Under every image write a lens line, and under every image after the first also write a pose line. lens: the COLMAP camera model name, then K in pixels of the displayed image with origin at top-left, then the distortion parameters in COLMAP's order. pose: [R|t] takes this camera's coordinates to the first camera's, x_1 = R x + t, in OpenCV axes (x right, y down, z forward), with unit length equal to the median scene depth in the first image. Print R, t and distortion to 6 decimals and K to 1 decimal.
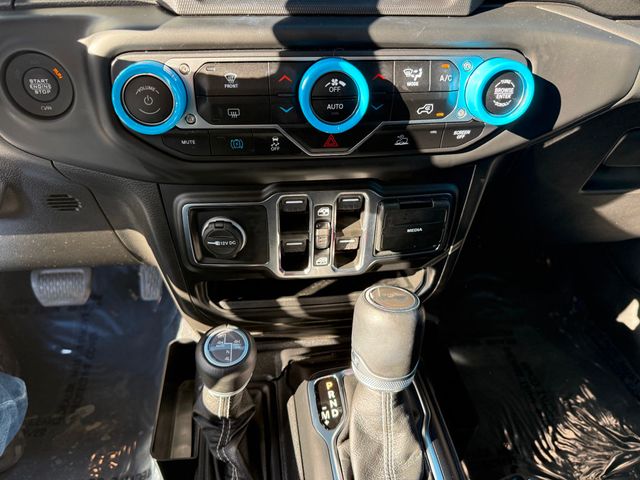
lens RADIAL K [[453.2, 0, 320.0], [0, 453.2, 240.0], [0, 0, 1]] dist [0.073116, -0.118689]
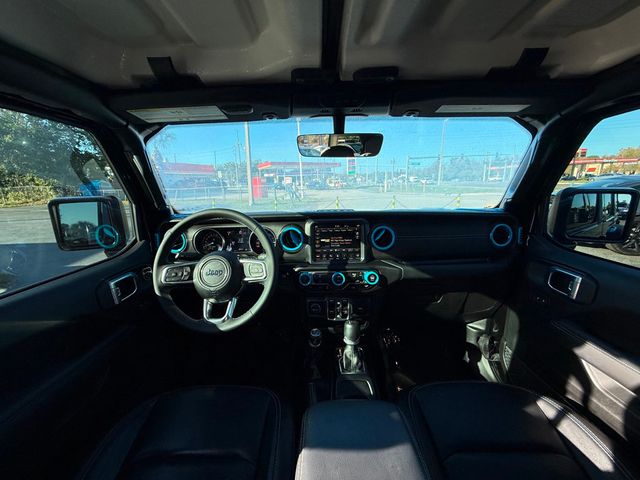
lens RADIAL K [[250.4, 0, 320.0], [0, 250.4, 240.0], [0, 0, 1]] dist [0.001204, 0.000290]
pose [[0.989320, -0.016348, -0.144837, 0.191402], [-0.040612, 0.923423, -0.381630, 0.302706], [0.139985, 0.383436, 0.912897, -1.448804]]
